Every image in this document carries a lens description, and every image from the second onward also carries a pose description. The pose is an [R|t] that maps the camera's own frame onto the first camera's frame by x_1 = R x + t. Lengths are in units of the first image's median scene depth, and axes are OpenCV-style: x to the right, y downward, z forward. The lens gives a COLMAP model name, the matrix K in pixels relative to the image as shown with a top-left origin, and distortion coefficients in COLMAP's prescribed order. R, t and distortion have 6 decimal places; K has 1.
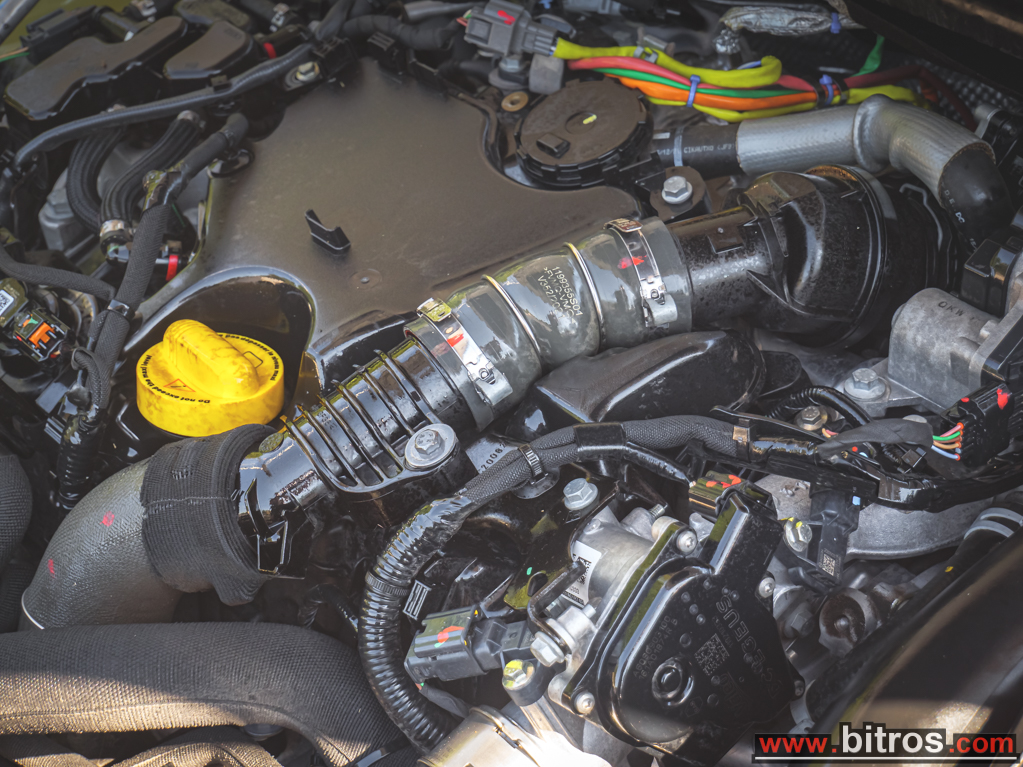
lens RADIAL K [[1967.5, 0, 512.0], [0, 1967.5, 387.5], [0, 0, 1]] dist [0.035918, 0.000000]
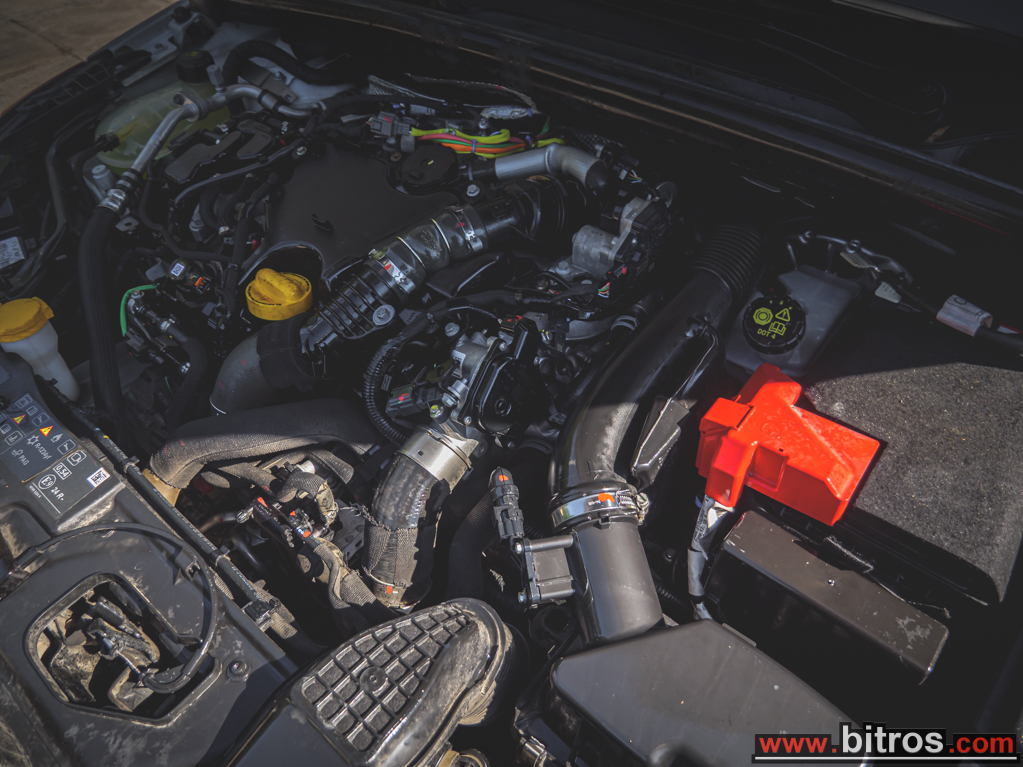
lens RADIAL K [[741.8, 0, 510.2], [0, 741.8, 384.5], [0, 0, 1]] dist [-0.055405, 0.022977]
pose [[0.981282, -0.121896, 0.149088, -0.033012], [0.095948, 0.980707, 0.170314, -0.022084], [-0.166972, -0.152822, 0.974046, 0.118392]]
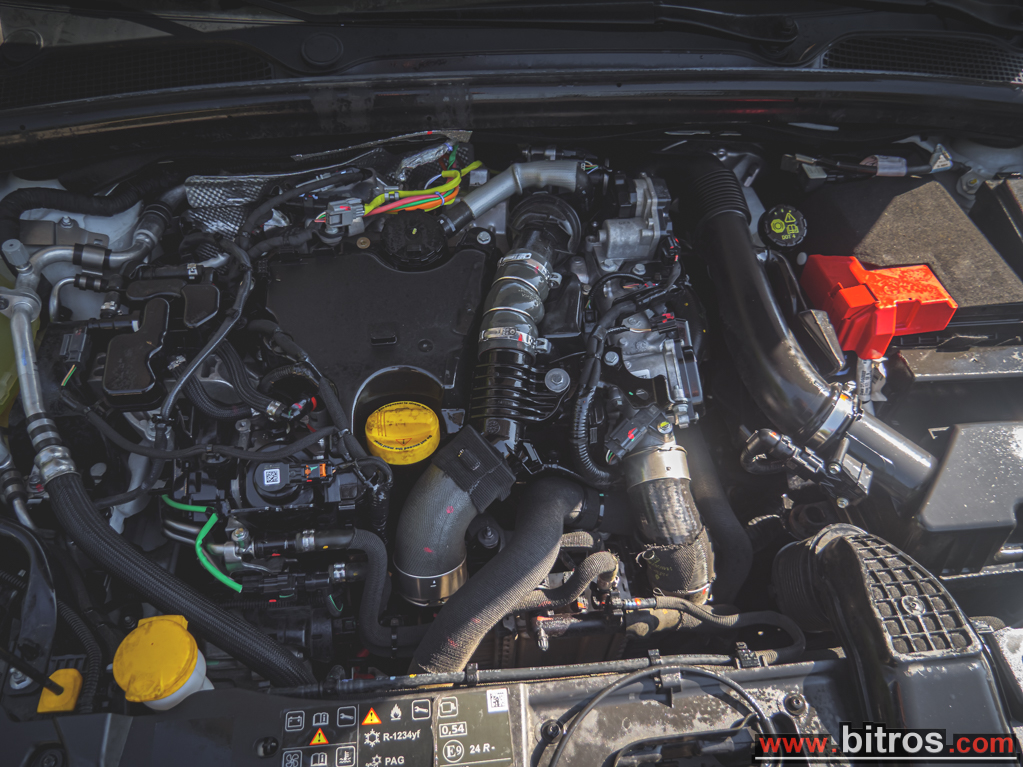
lens RADIAL K [[741.8, 0, 511.8], [0, 741.8, 382.7], [0, 0, 1]] dist [-0.055405, 0.022977]
pose [[0.539790, -0.585044, 0.605269, -0.549309], [0.447192, 0.808462, 0.382633, -0.296708], [-0.713194, 0.064130, 0.698027, 0.418734]]
